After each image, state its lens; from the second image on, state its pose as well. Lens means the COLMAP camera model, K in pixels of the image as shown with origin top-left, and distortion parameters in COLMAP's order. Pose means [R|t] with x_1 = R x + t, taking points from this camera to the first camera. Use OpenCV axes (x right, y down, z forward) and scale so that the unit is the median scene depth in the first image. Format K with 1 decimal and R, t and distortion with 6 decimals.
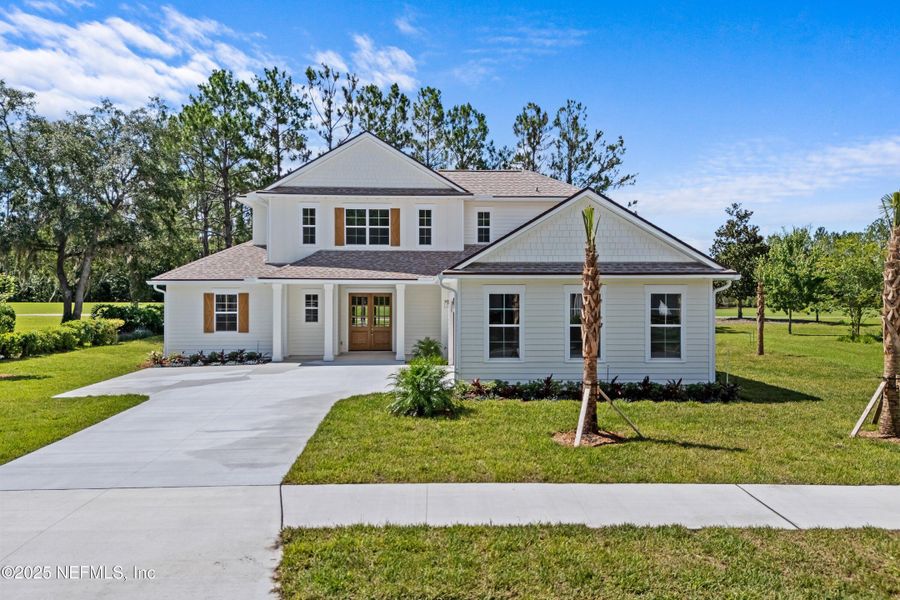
lens RADIAL K [[659.0, 0, 450.0], [0, 659.0, 300.0], [0, 0, 1]] dist [0.038570, -0.002460]
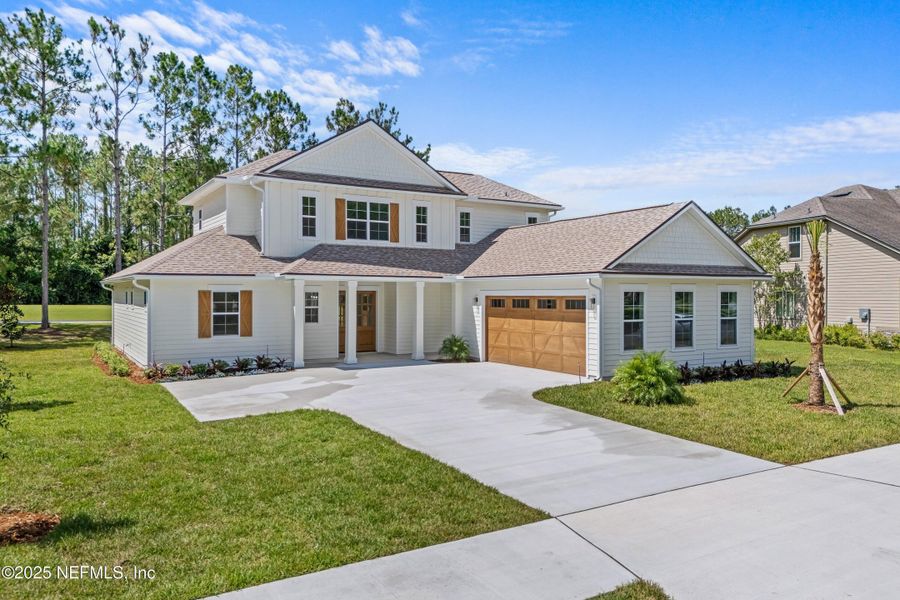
lens RADIAL K [[659.0, 0, 450.0], [0, 659.0, 300.0], [0, 0, 1]] dist [0.038570, -0.002460]
pose [[0.879351, -0.004010, 0.476157, -0.473885], [0.002780, 0.999991, 0.003286, -0.000116], [-0.476165, -0.001565, 0.879354, 0.111667]]
